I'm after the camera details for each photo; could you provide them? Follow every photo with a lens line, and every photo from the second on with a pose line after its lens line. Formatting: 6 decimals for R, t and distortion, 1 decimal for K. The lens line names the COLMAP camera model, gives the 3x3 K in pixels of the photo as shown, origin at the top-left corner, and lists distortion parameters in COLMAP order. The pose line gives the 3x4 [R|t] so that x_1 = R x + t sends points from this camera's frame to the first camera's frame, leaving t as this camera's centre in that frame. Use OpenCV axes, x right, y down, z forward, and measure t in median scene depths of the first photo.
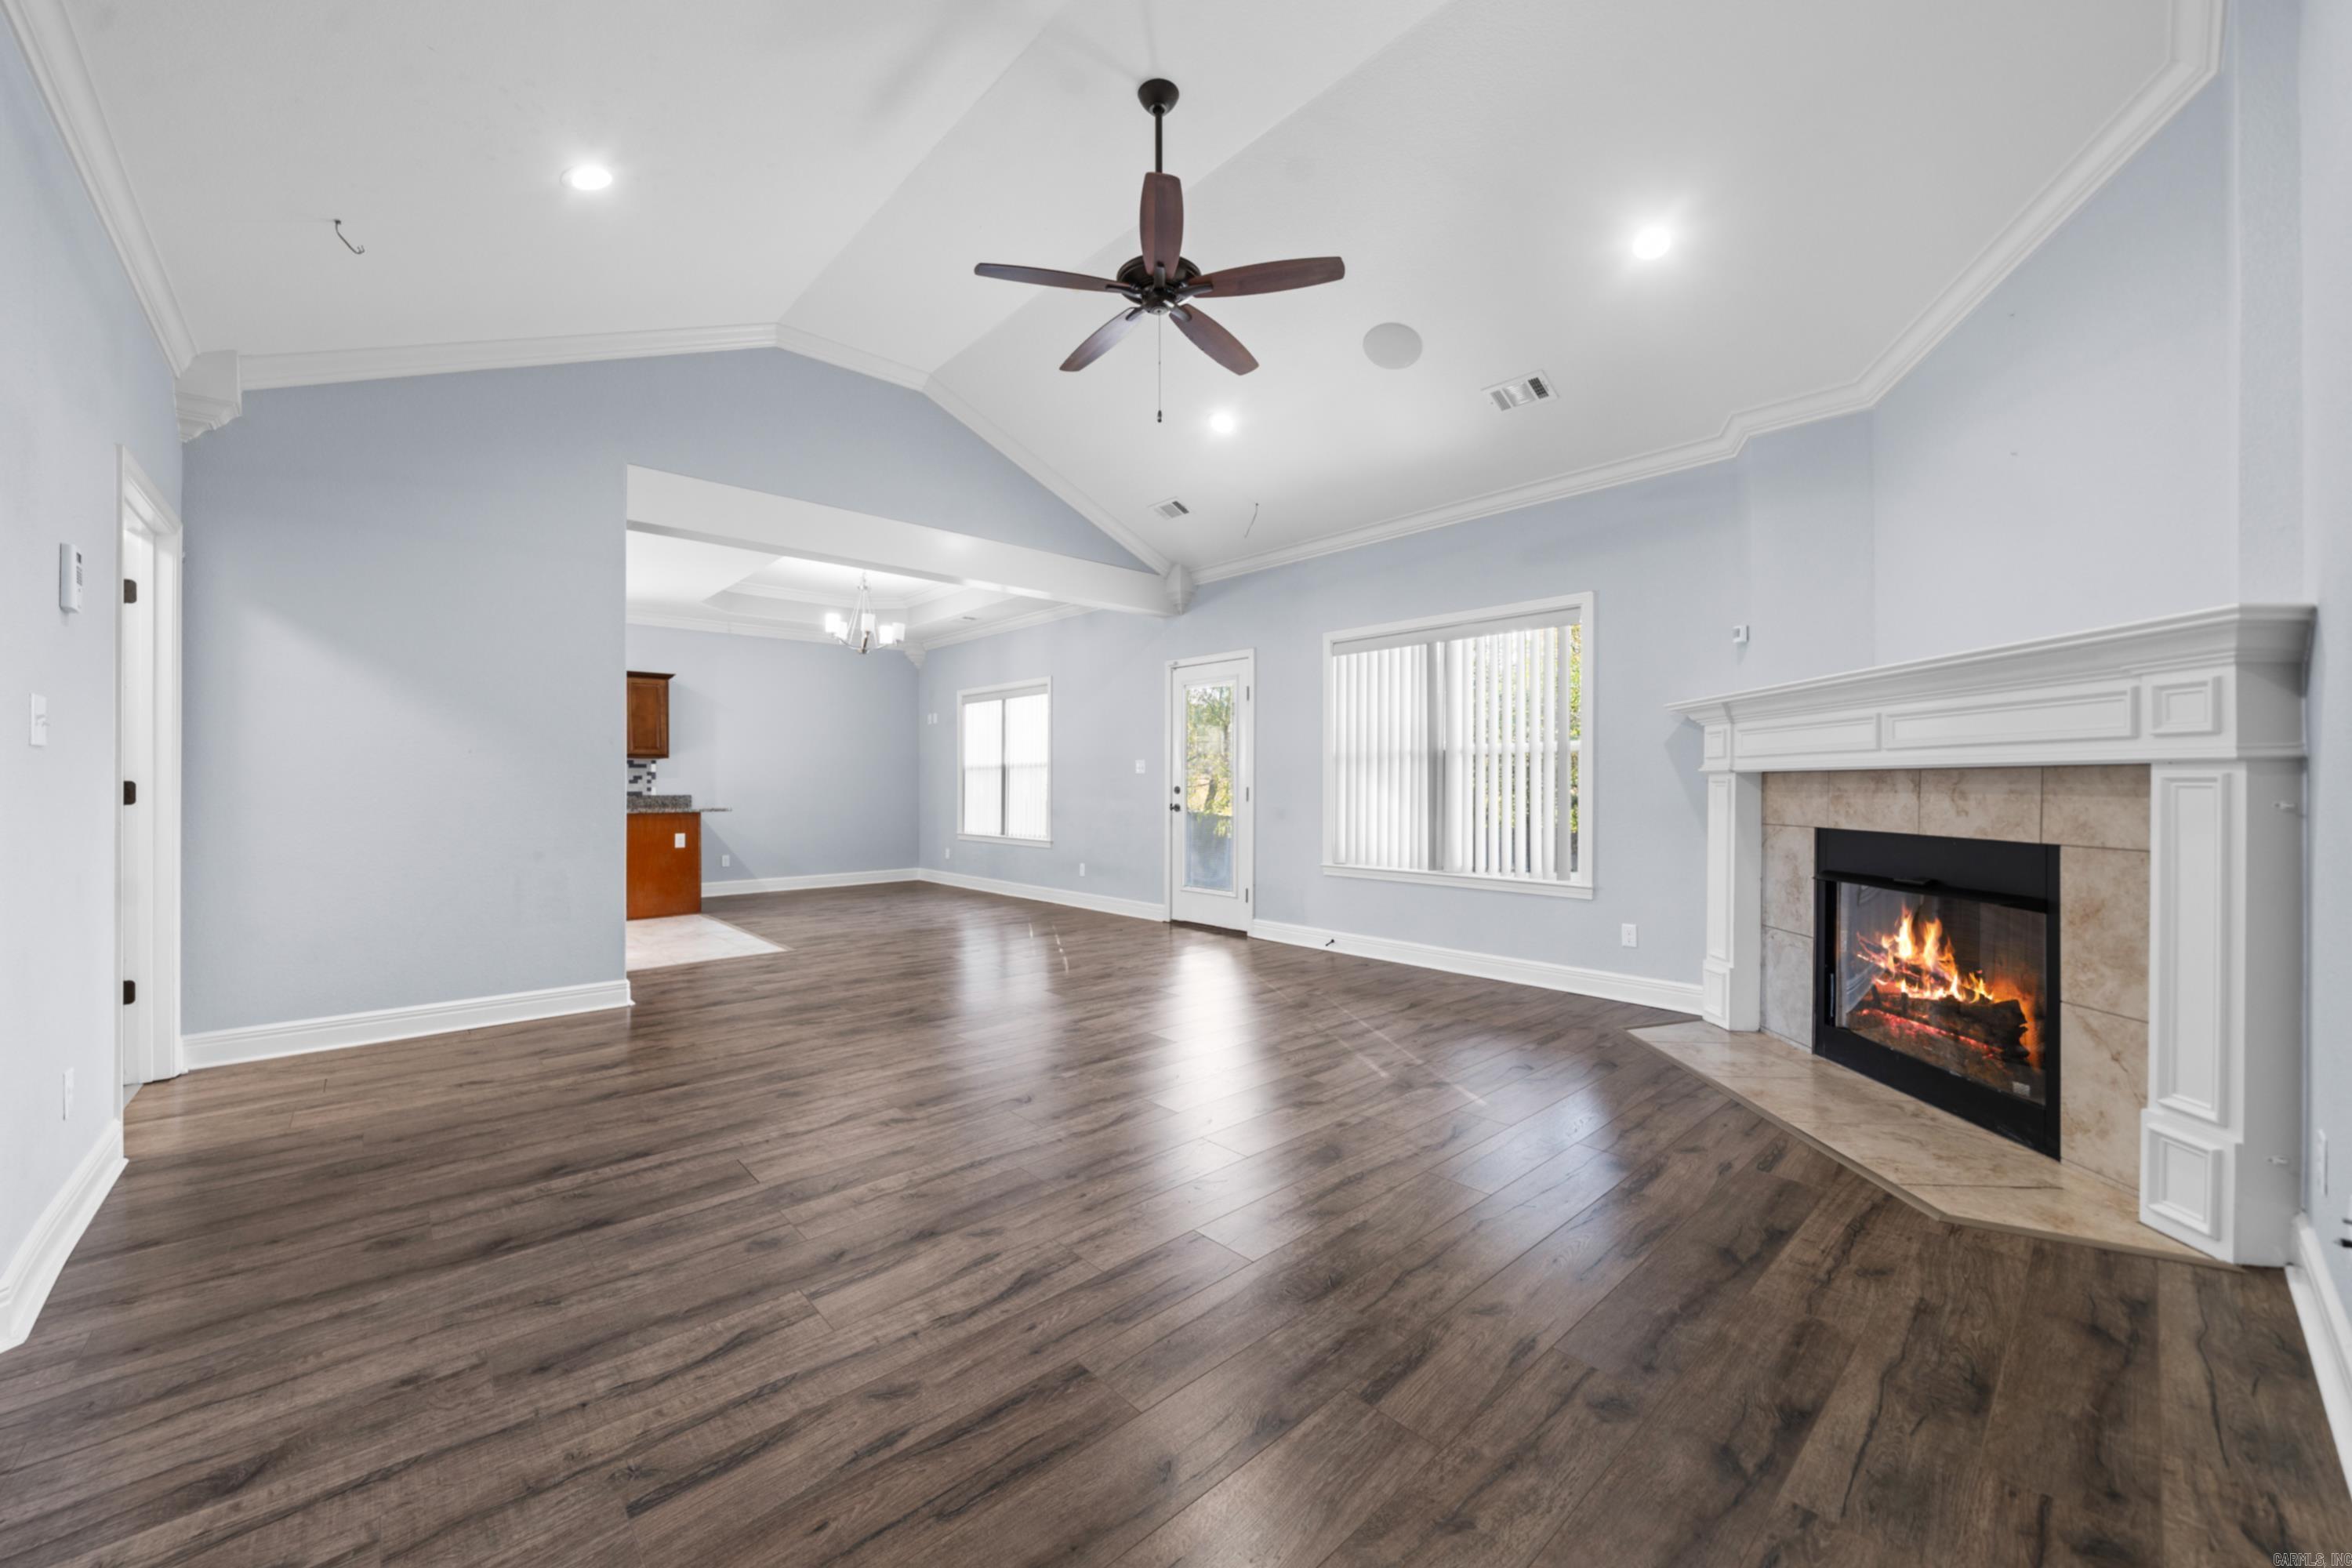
lens RADIAL K [[864.9, 0, 1184.3], [0, 864.9, 790.3], [0, 0, 1]] dist [-0.006745, 0.000455]
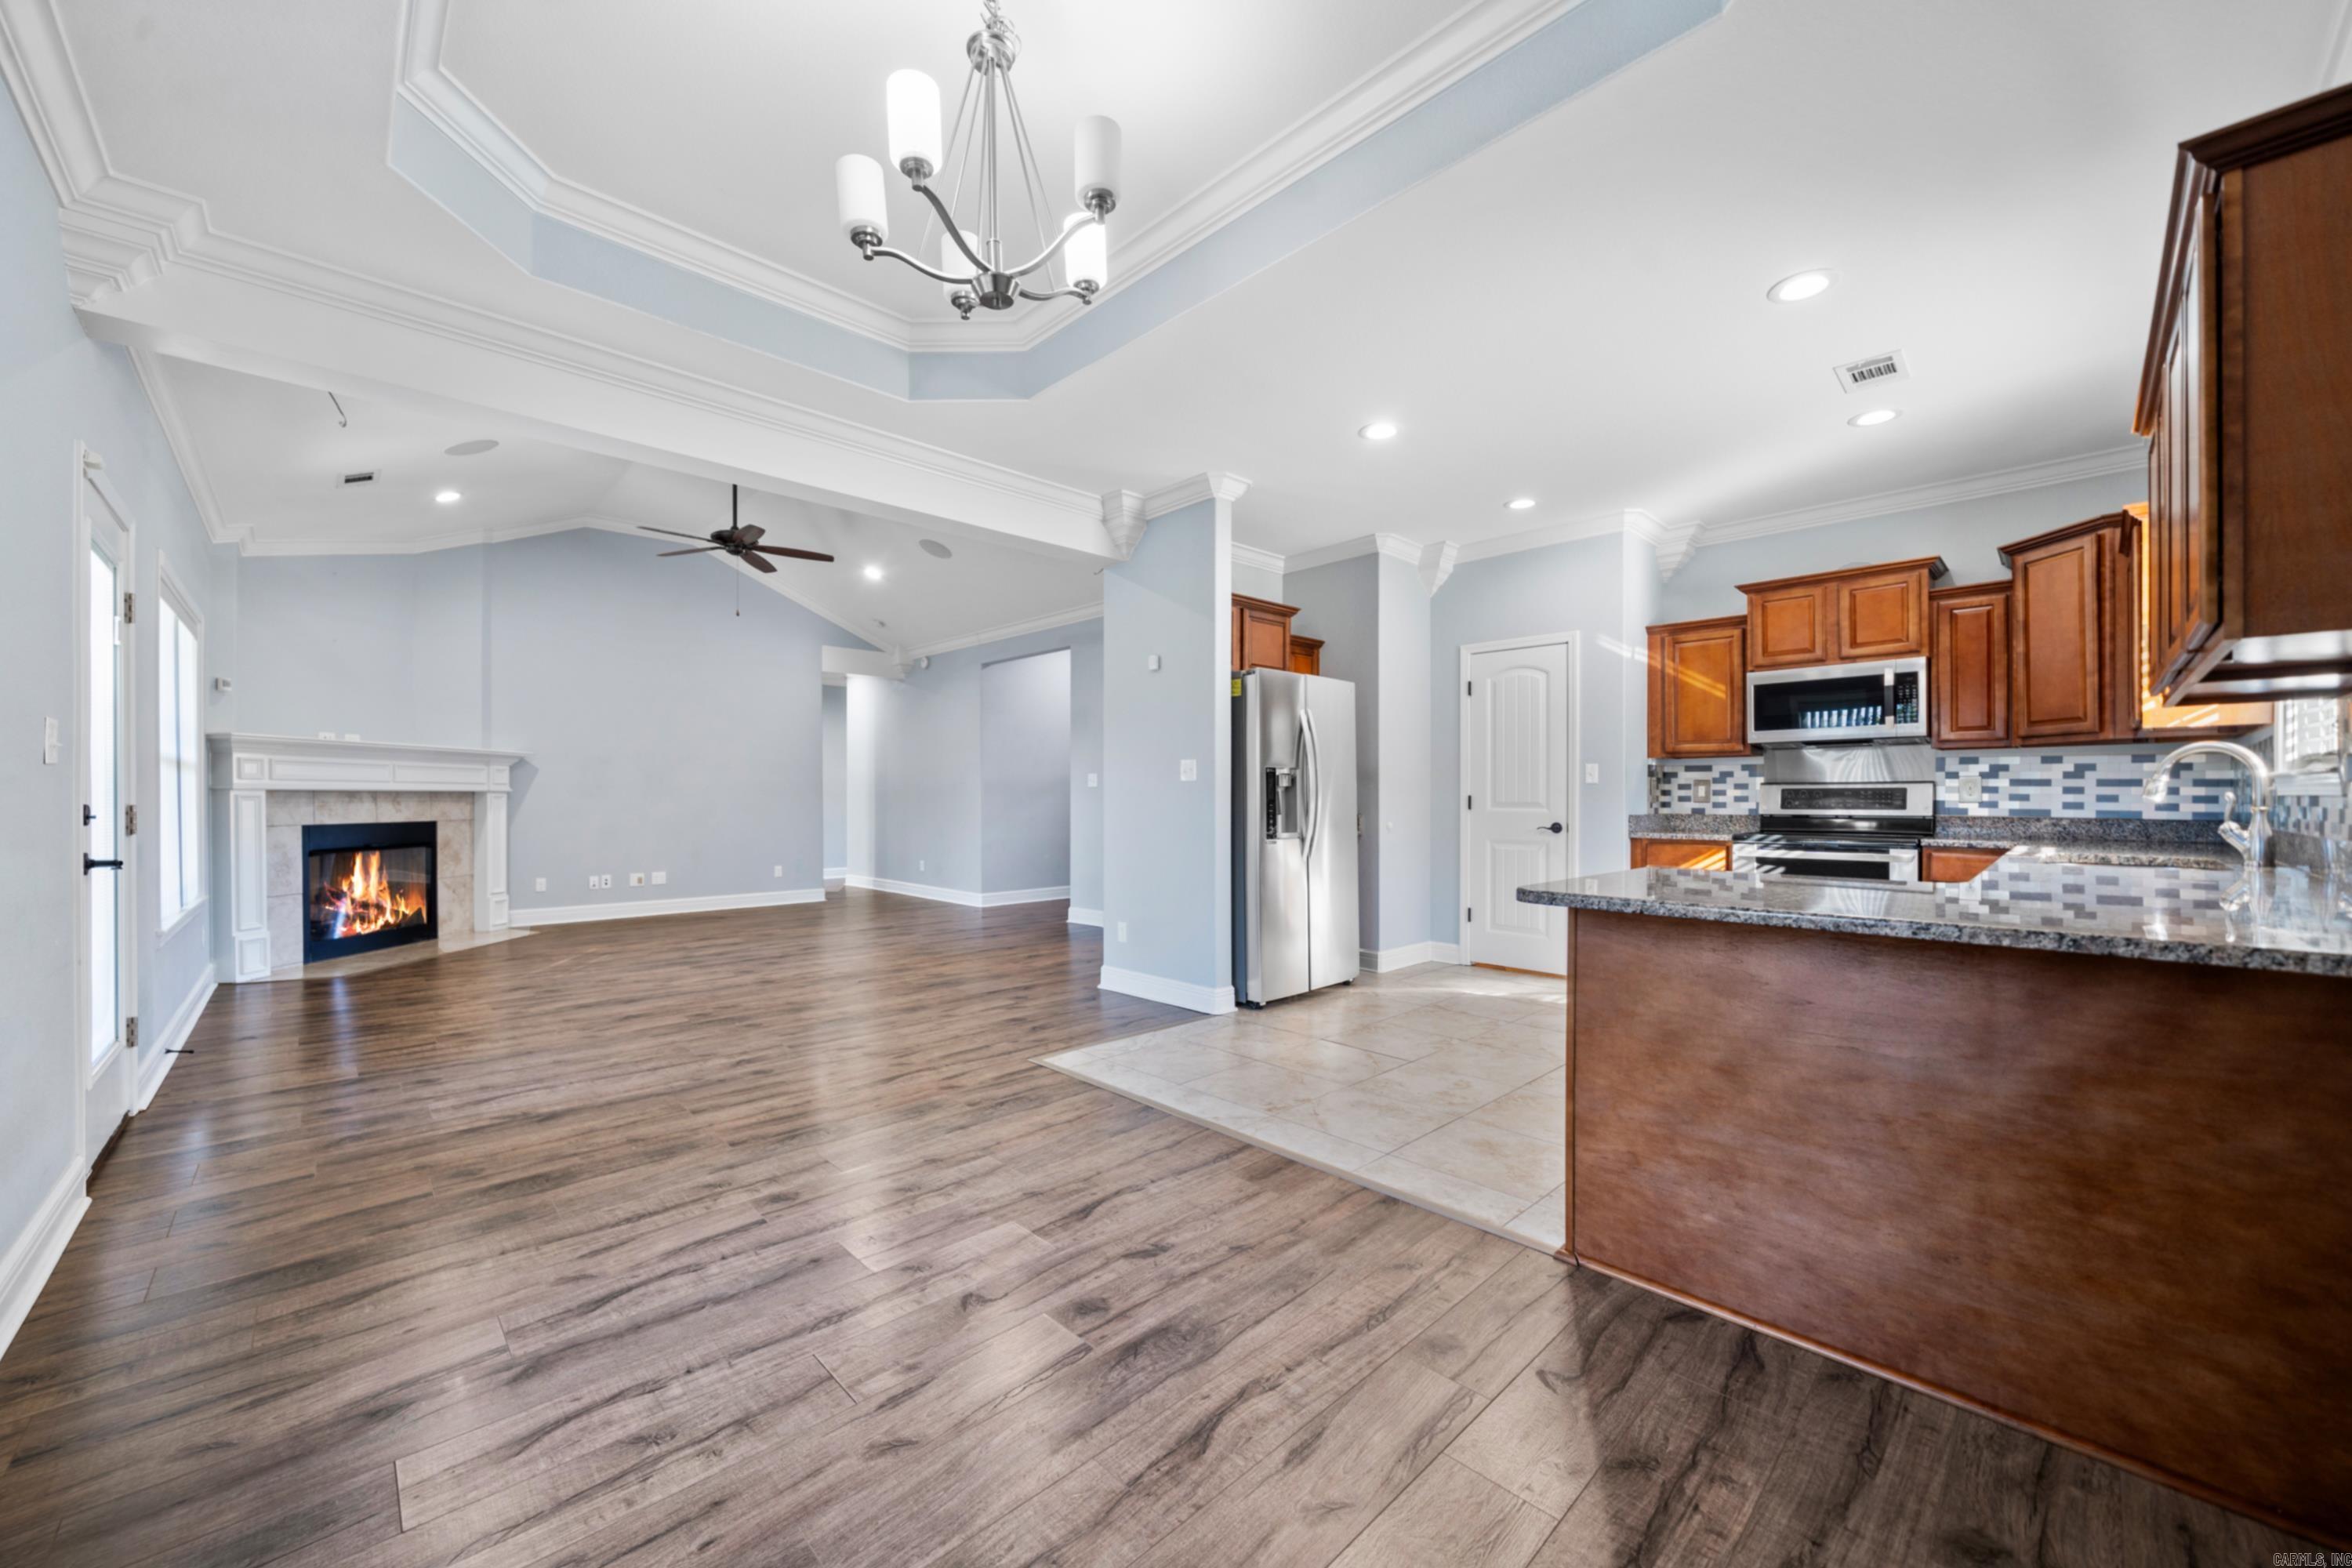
lens RADIAL K [[864.9, 0, 1144.0], [0, 864.9, 797.9], [0, 0, 1]] dist [-0.006745, 0.000455]
pose [[-0.999844, 0.002078, 0.017545, -0.944853], [0.002223, 0.999963, 0.008258, -0.018448], [-0.017527, 0.008296, -0.999812, 2.807266]]
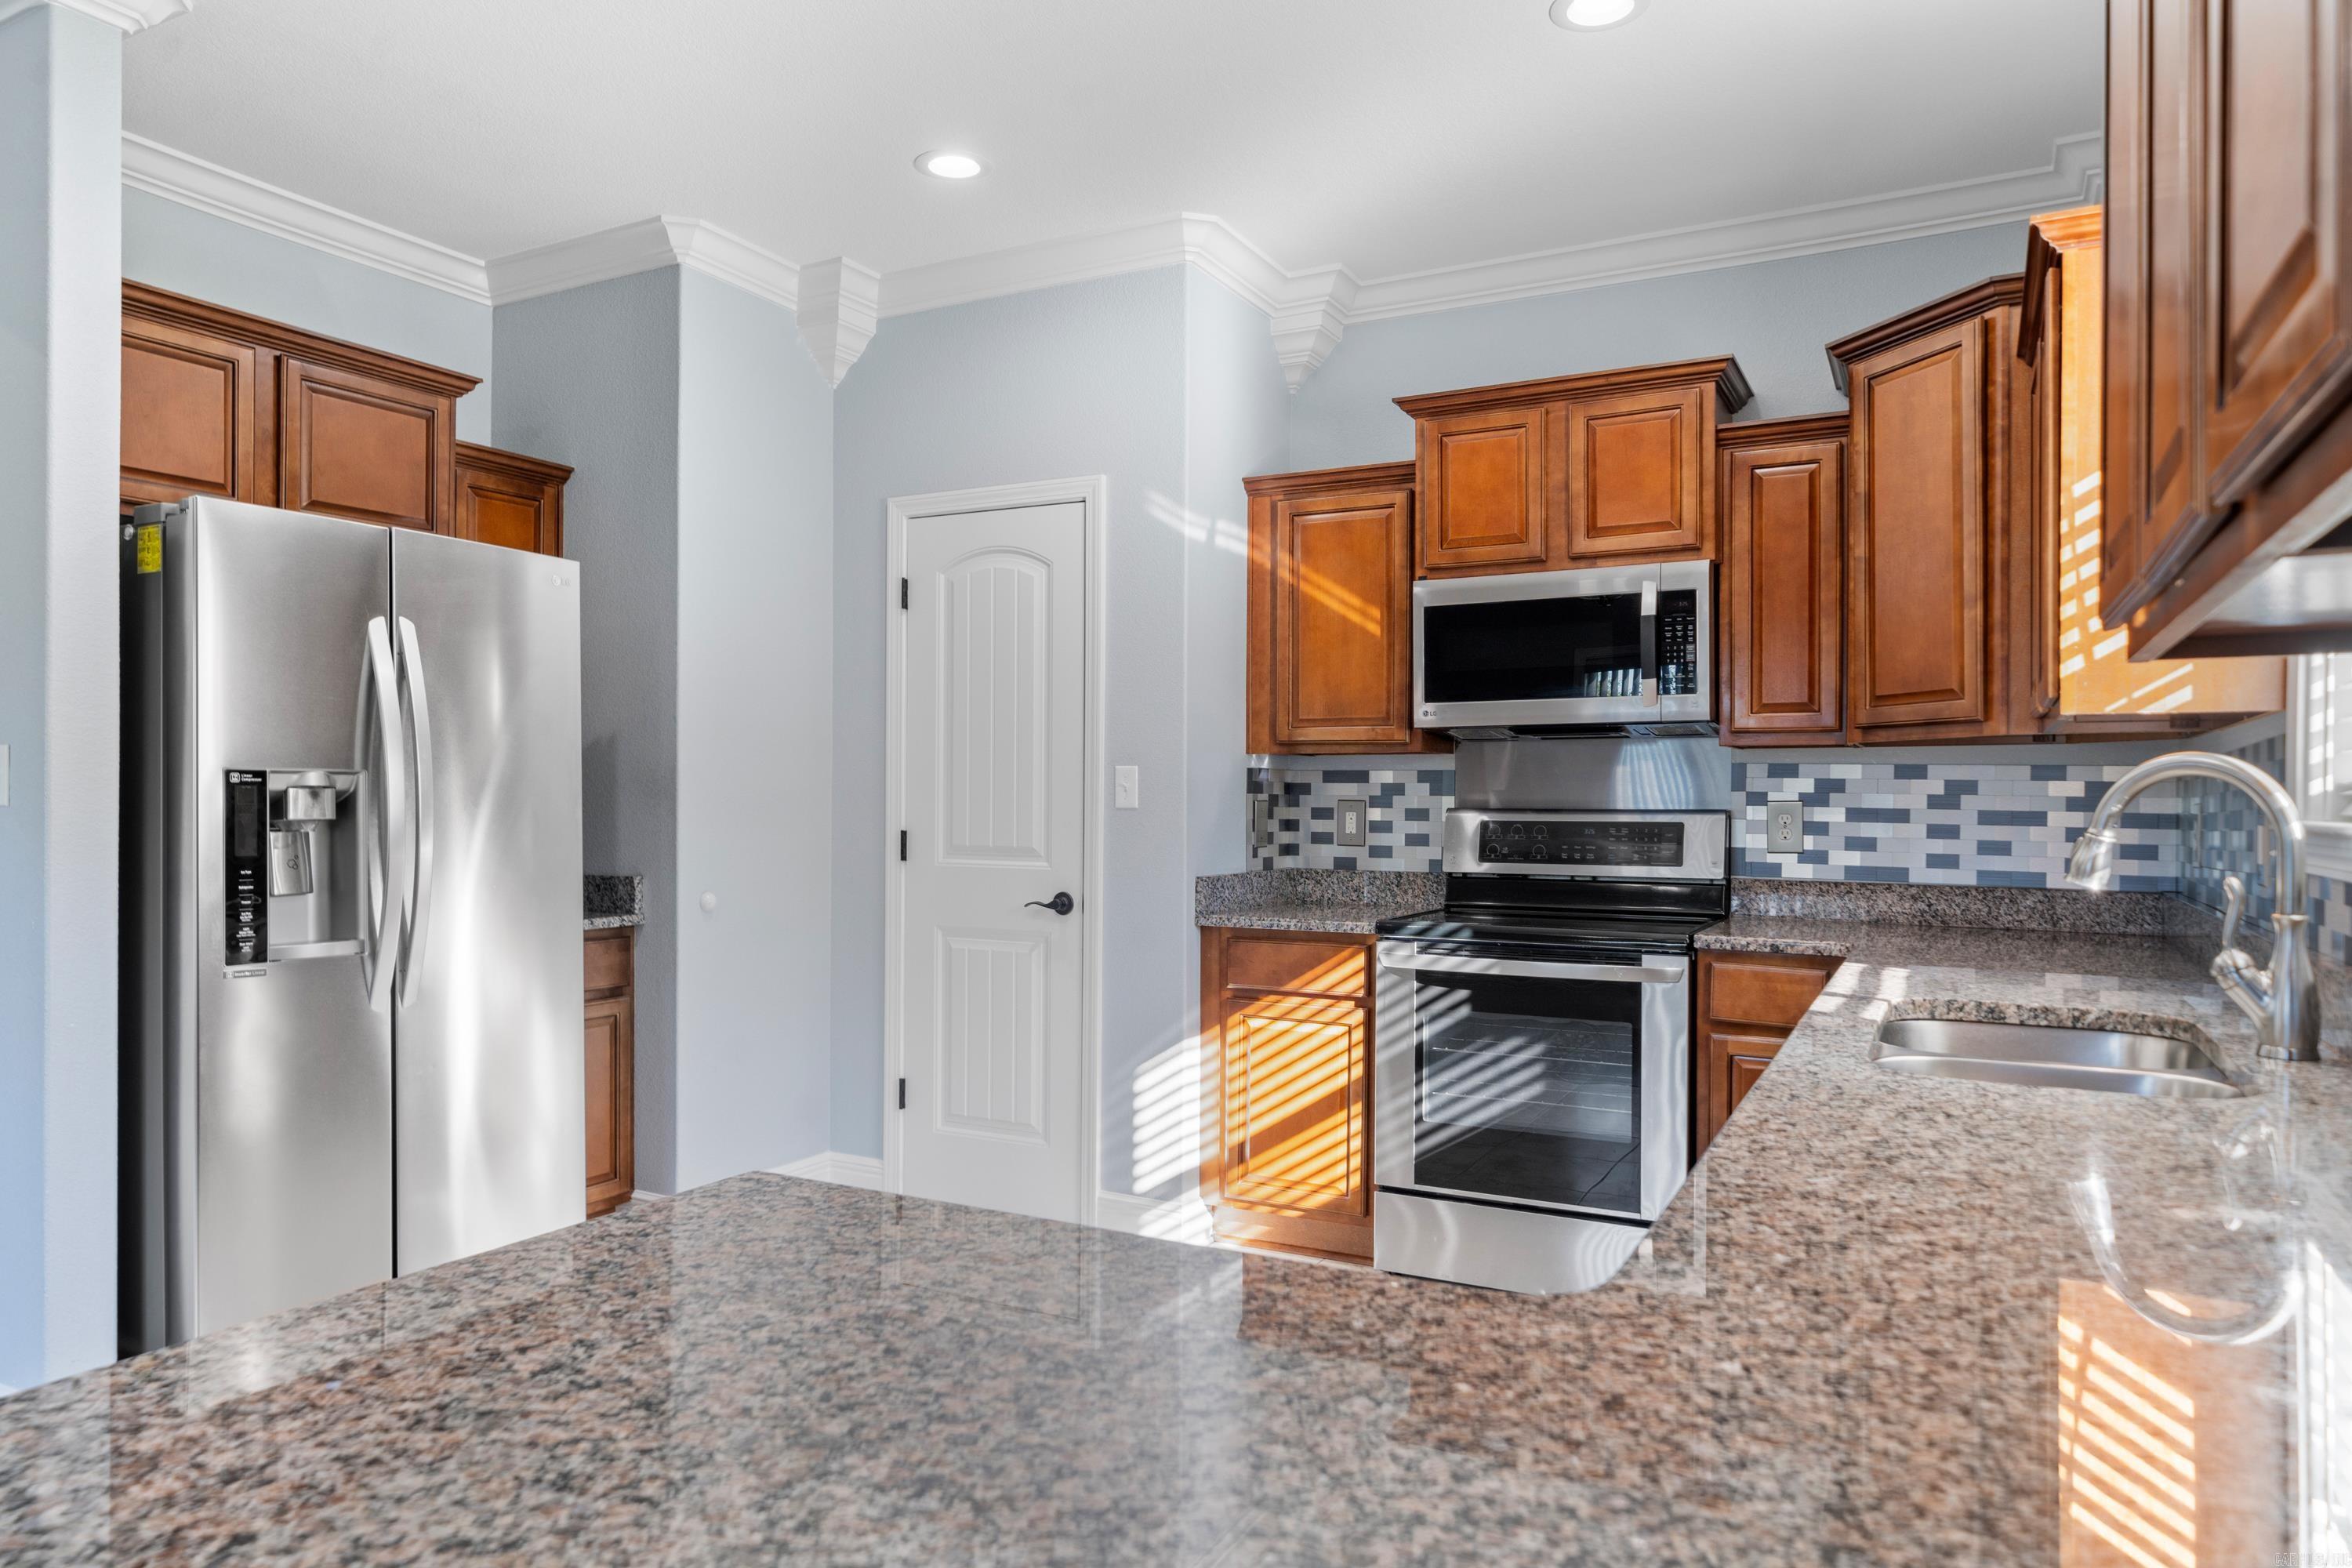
lens RADIAL K [[1479.3, 0, 1136.2], [0, 1479.3, 802.5], [0, 0, 1]] dist [0.001201, -0.006437]
pose [[-0.953635, -0.001001, -0.300964, -1.342378], [-0.004329, 0.999937, 0.010390, -0.045763], [0.300934, 0.011211, -0.953579, 2.430565]]
